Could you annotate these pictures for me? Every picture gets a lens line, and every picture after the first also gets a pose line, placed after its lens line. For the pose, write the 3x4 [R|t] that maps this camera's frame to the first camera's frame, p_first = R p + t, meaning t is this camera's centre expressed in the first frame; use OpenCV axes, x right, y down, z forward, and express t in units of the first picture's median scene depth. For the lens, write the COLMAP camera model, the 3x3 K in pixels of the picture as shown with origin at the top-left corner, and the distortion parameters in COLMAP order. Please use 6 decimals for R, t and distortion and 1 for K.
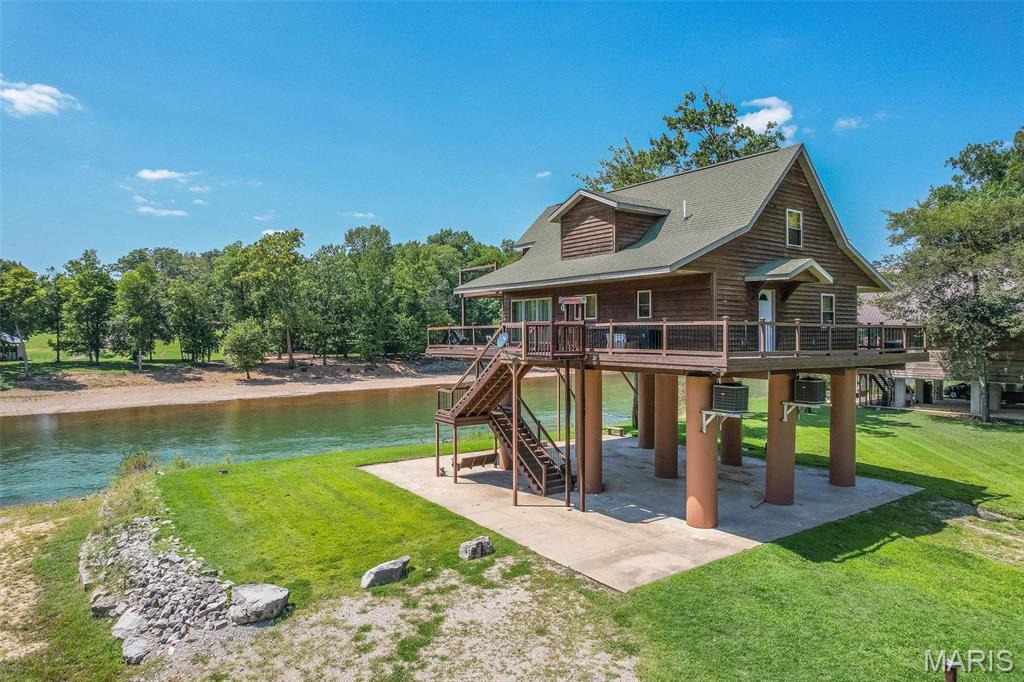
lens RADIAL K [[654.0, 0, 514.8], [0, 654.0, 340.9], [0, 0, 1]] dist [-0.079314, 0.075739]
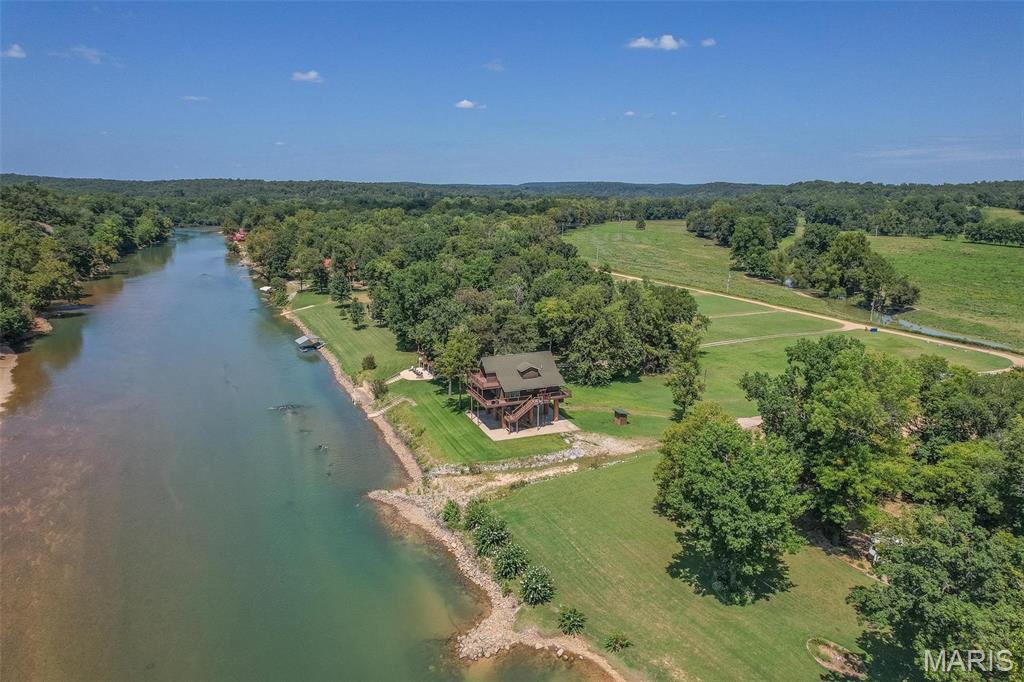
lens RADIAL K [[654.0, 0, 514.8], [0, 654.0, 340.9], [0, 0, 1]] dist [-0.079314, 0.075739]
pose [[0.227645, -0.217319, 0.949184, -4.608022], [0.007447, 0.975138, 0.221475, -1.526224], [-0.973716, -0.043349, 0.223604, 0.038172]]
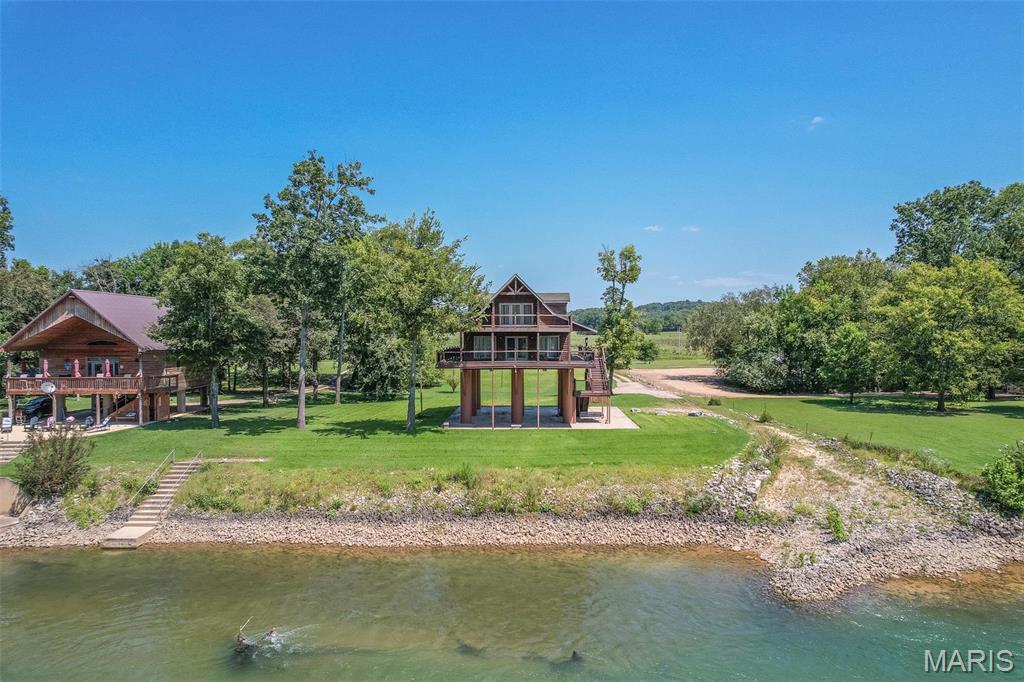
lens RADIAL K [[659.6, 0, 513.5], [0, 659.6, 338.4], [0, 0, 1]] dist [-0.078247, 0.067601]
pose [[-0.798775, -0.001290, 0.601628, -1.261114], [0.012712, 0.999738, 0.019022, -0.113338], [-0.601496, 0.022842, -0.798550, 3.190661]]
